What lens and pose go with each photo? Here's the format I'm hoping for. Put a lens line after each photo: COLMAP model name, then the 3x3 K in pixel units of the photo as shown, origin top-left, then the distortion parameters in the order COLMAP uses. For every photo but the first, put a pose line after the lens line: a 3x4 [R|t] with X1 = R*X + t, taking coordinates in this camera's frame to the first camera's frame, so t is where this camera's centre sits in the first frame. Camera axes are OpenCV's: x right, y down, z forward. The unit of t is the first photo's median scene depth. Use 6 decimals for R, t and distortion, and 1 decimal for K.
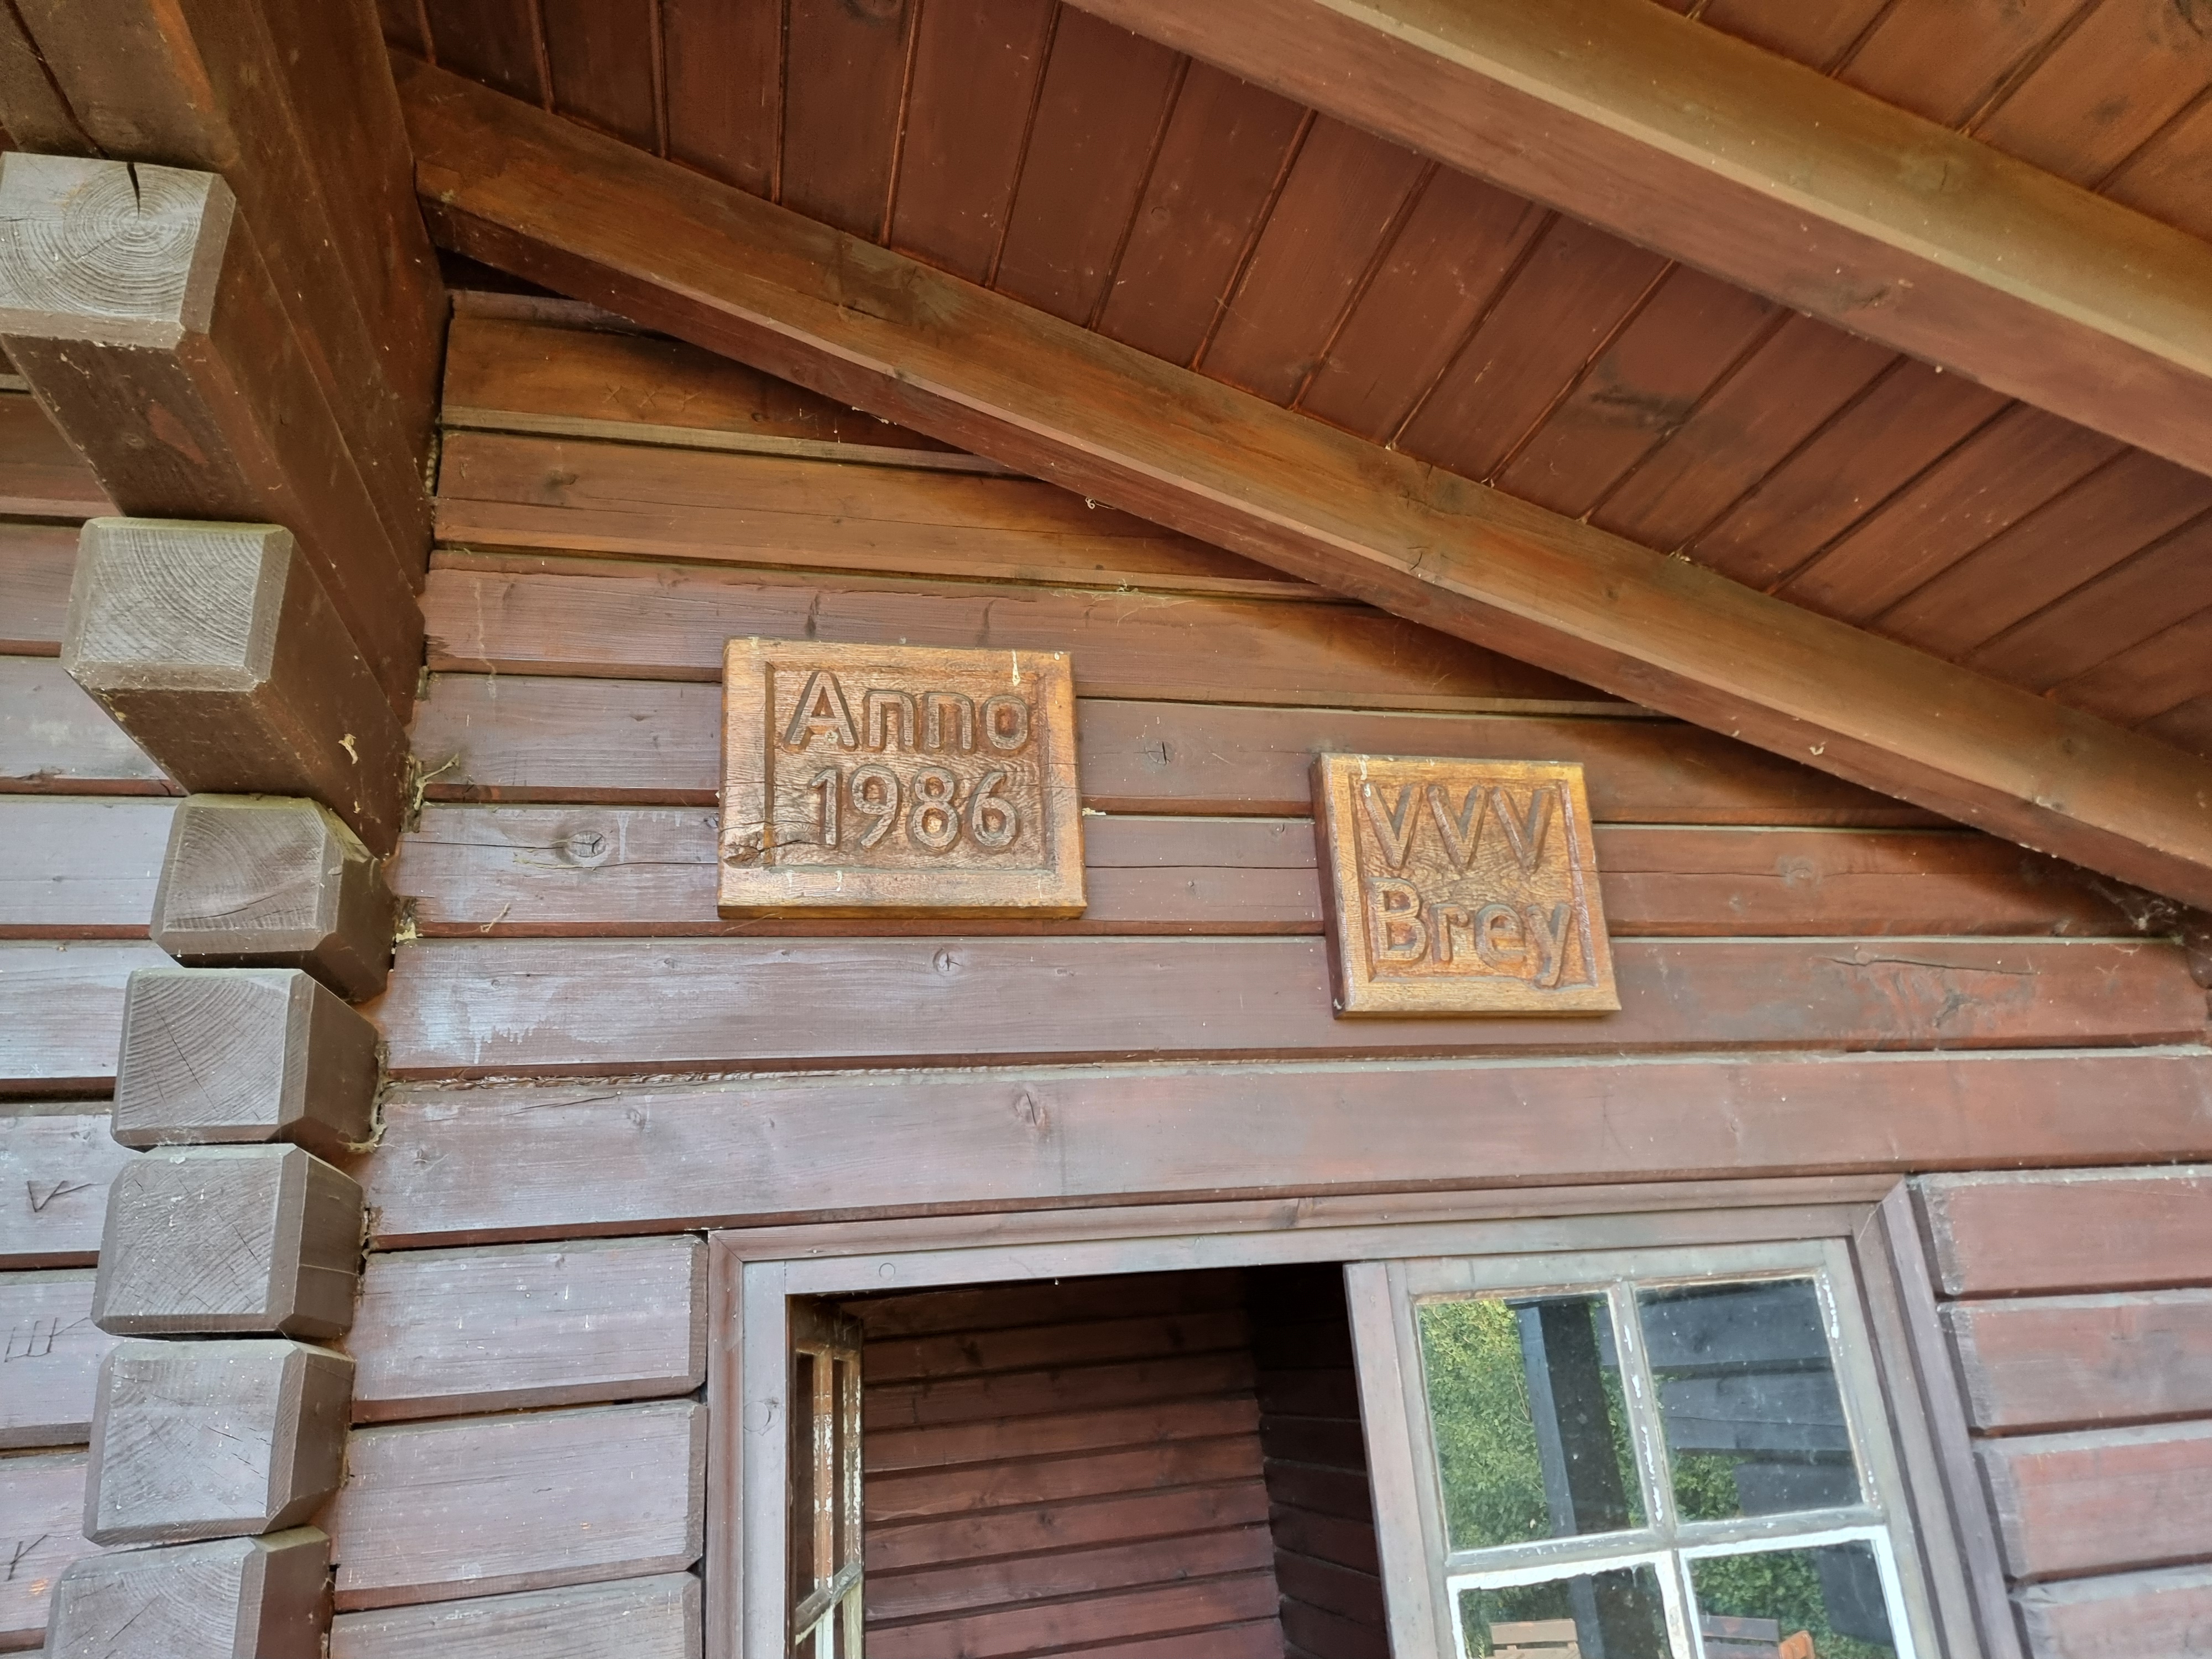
lens RADIAL K [[1591.7, 0, 1106.0], [0, 1591.7, 829.5], [0, 0, 1]] dist [0.080326, -0.071100]
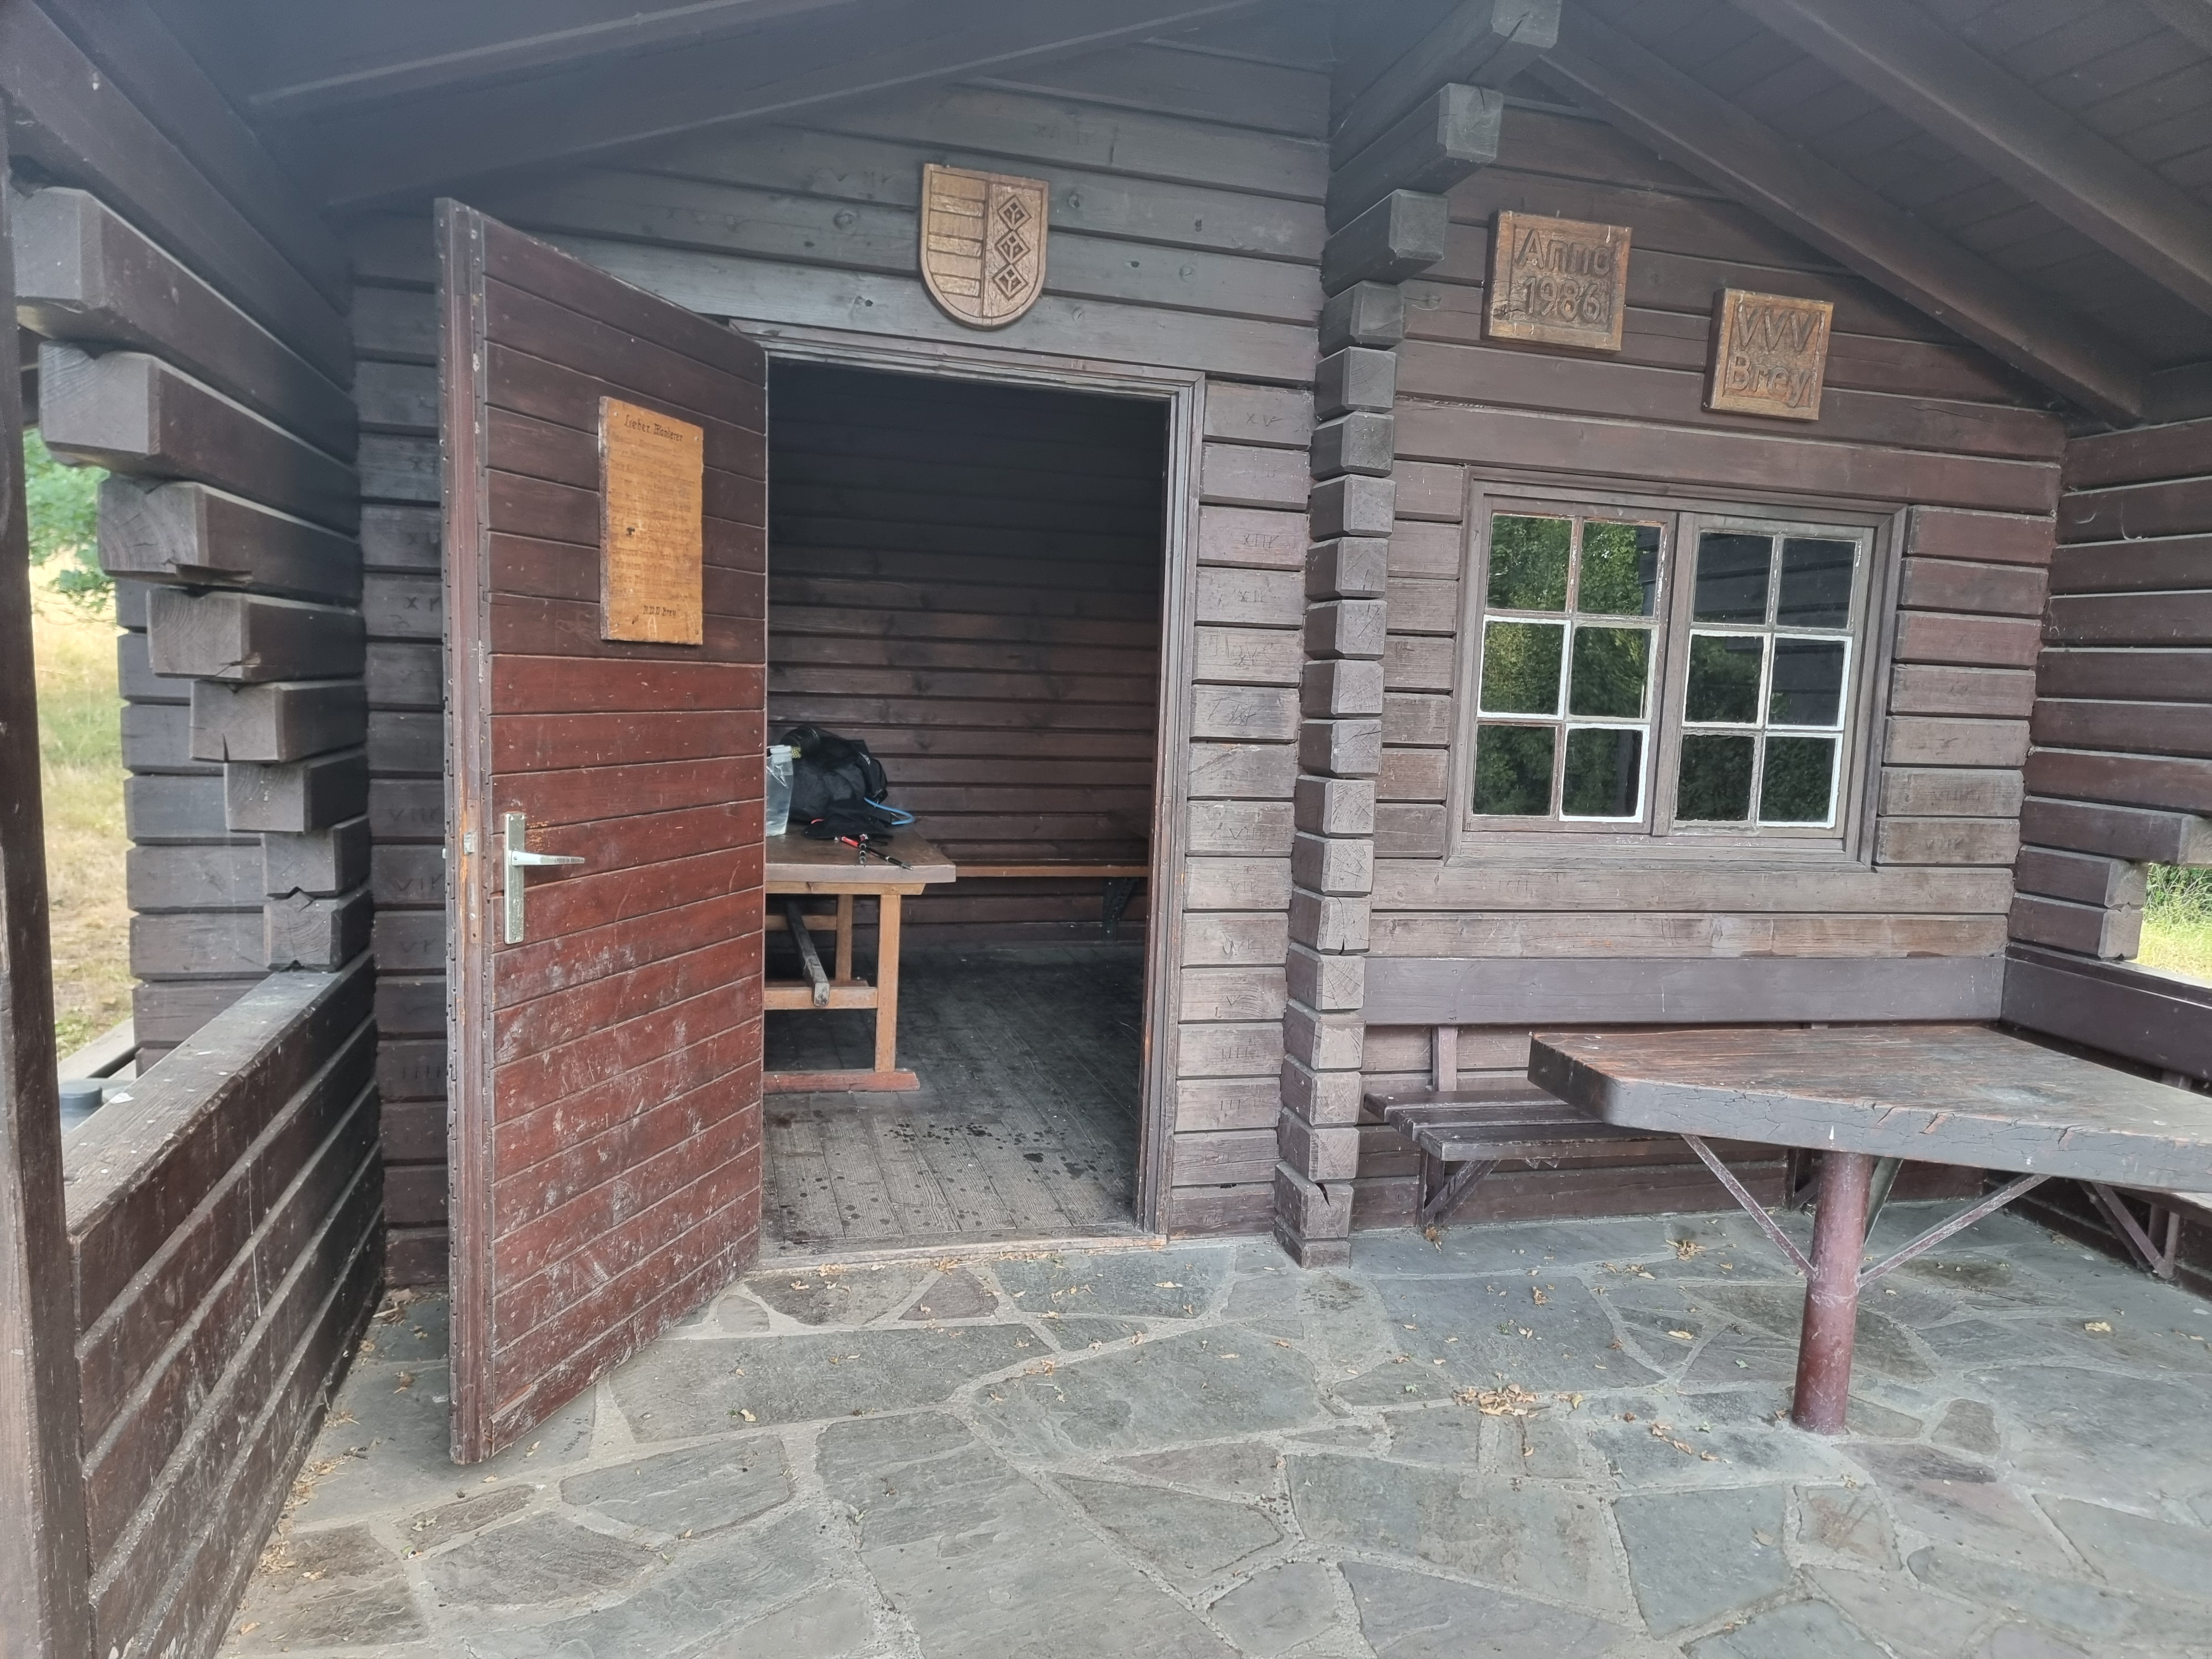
lens RADIAL K [[1524.0, 0, 1113.0], [0, 1524.0, 851.2], [0, 0, 1]] dist [0.081867, -0.067401]
pose [[0.992068, 0.118977, 0.040560, -0.720848], [-0.124870, 0.895769, 0.426622, -0.162535], [0.014426, -0.428303, 0.903520, -1.340136]]
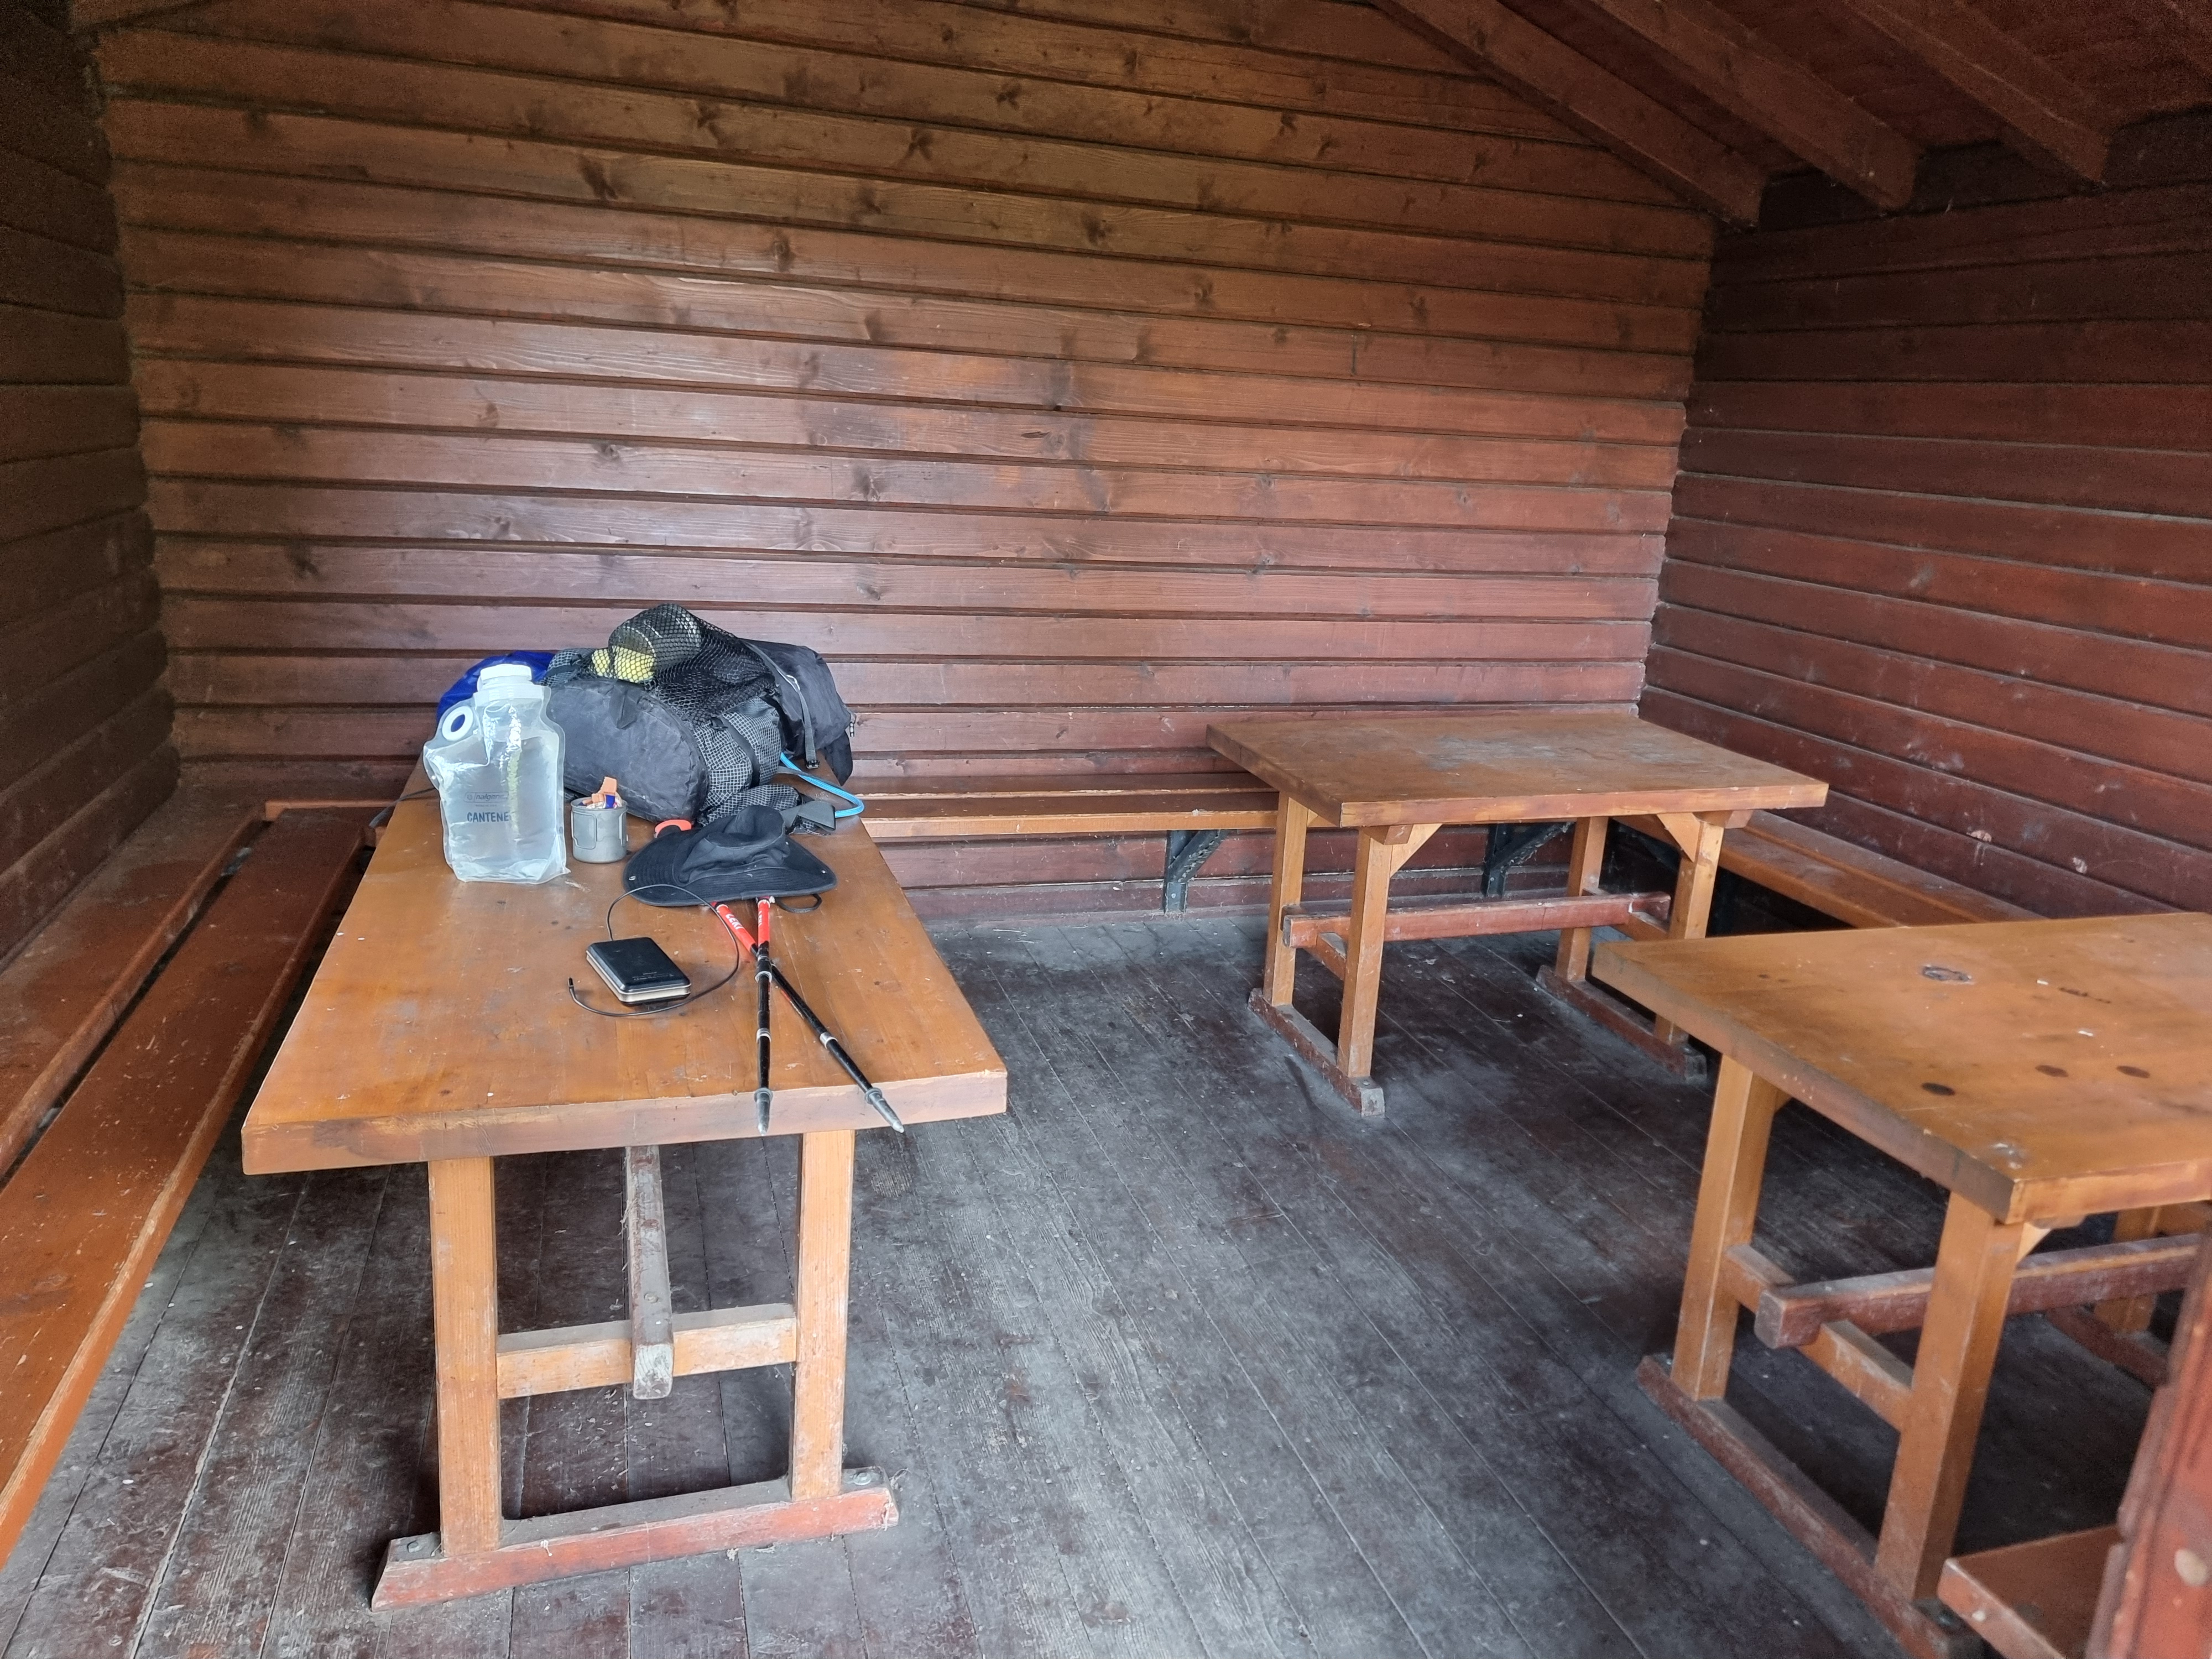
lens RADIAL K [[1591.7, 0, 1106.0], [0, 1591.7, 829.5], [0, 0, 1]] dist [0.080326, -0.071100]
pose [[0.987371, 0.124362, 0.098145, -0.950997], [-0.157763, 0.828400, 0.537461, 0.365041], [-0.014463, -0.546158, 0.837558, 0.346582]]
